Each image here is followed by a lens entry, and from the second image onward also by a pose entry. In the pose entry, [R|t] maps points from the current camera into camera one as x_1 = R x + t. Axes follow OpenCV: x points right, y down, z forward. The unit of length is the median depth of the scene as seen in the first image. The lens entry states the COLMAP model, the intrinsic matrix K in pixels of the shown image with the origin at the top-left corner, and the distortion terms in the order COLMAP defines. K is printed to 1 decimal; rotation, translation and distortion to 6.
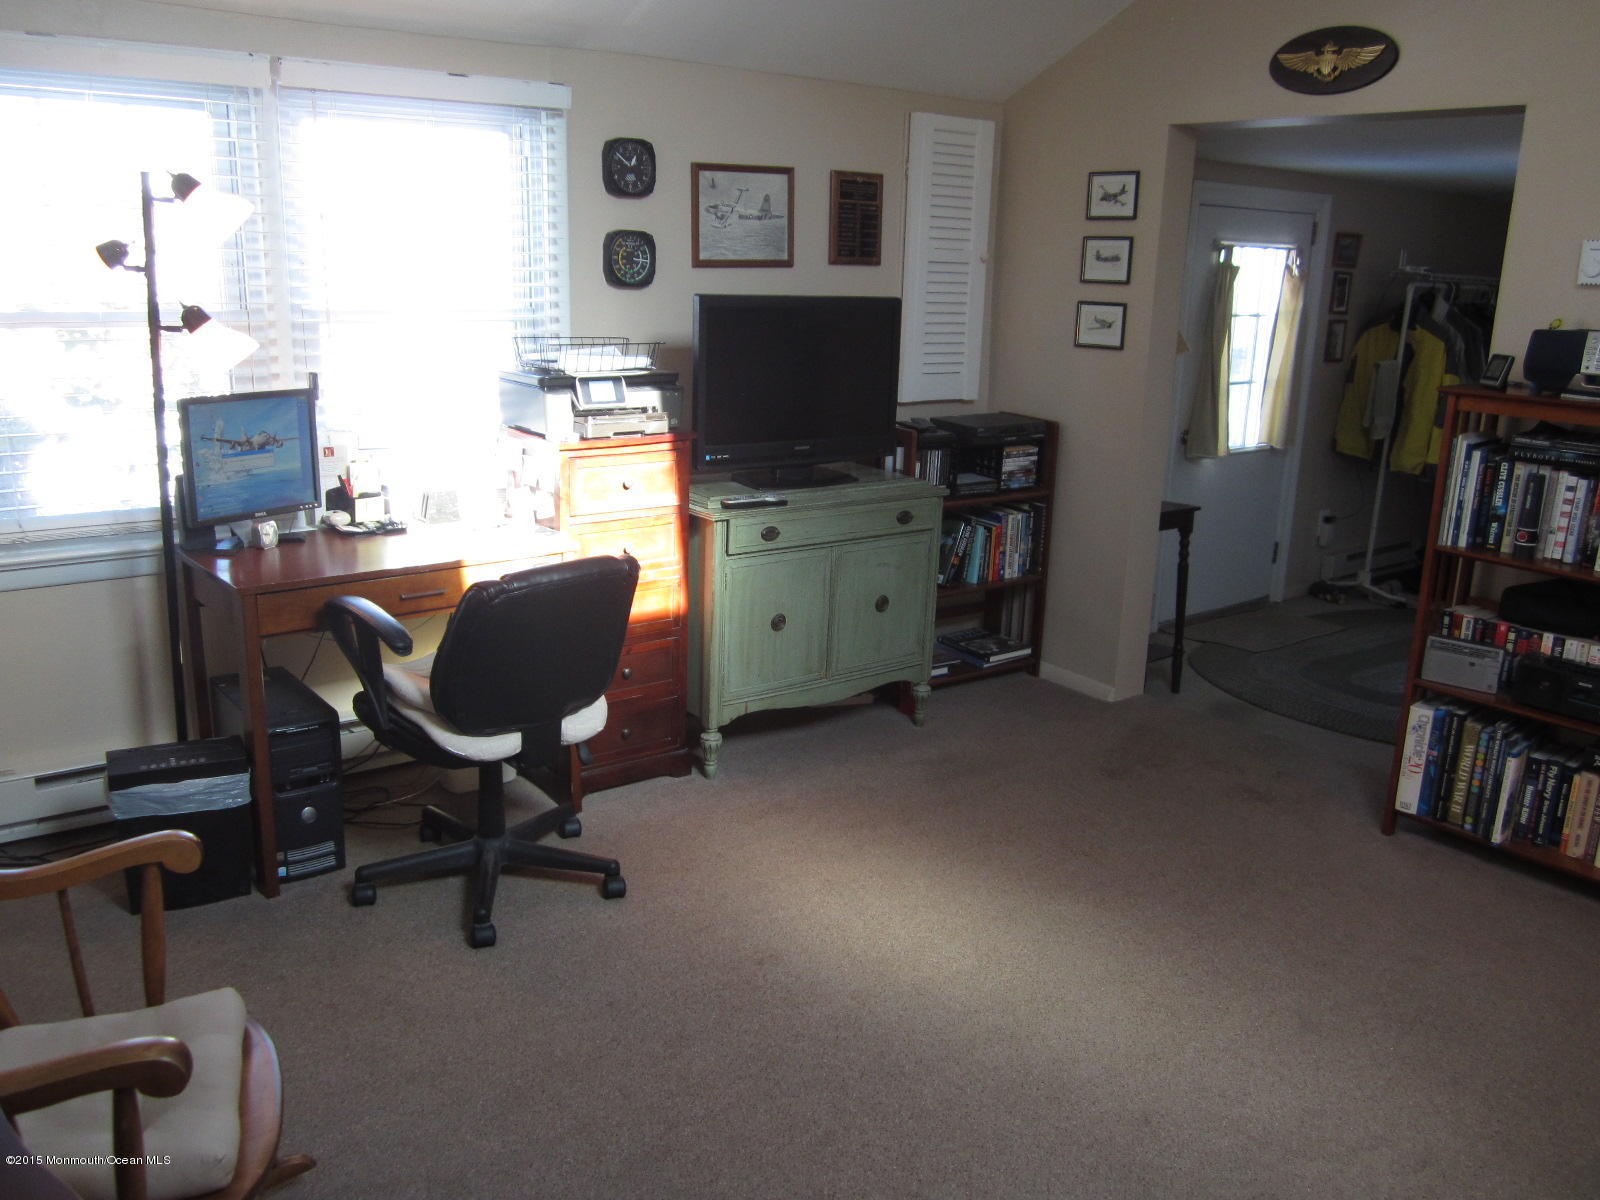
lens RADIAL K [[1318.0, 0, 797.3], [0, 1318.0, 605.6], [0, 0, 1]] dist [-0.040648, 0.014261]
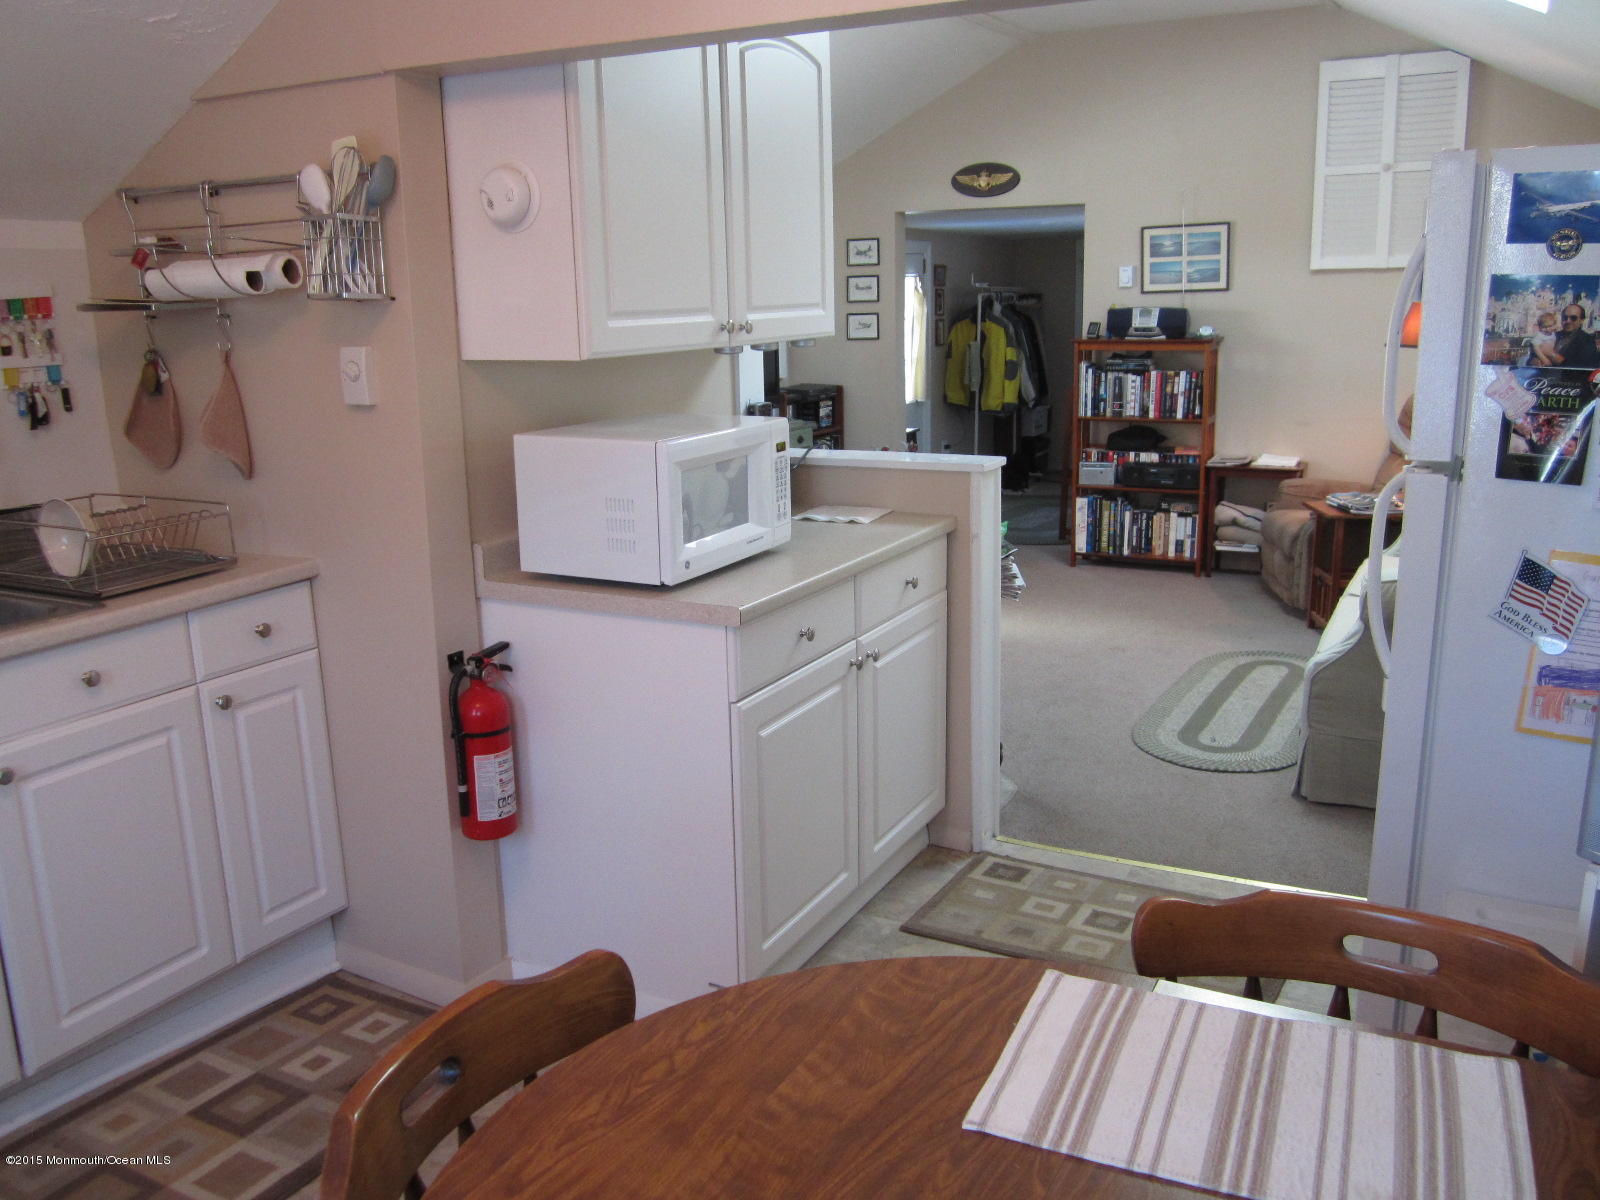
lens RADIAL K [[1318.0, 0, 800.7], [0, 1318.0, 598.6], [0, 0, 1]] dist [-0.040648, 0.014261]
pose [[0.914785, -0.138987, 0.379277, -0.675050], [0.150821, 0.988560, -0.001508, 0.160214], [-0.374728, 0.058582, 0.925282, -0.673888]]
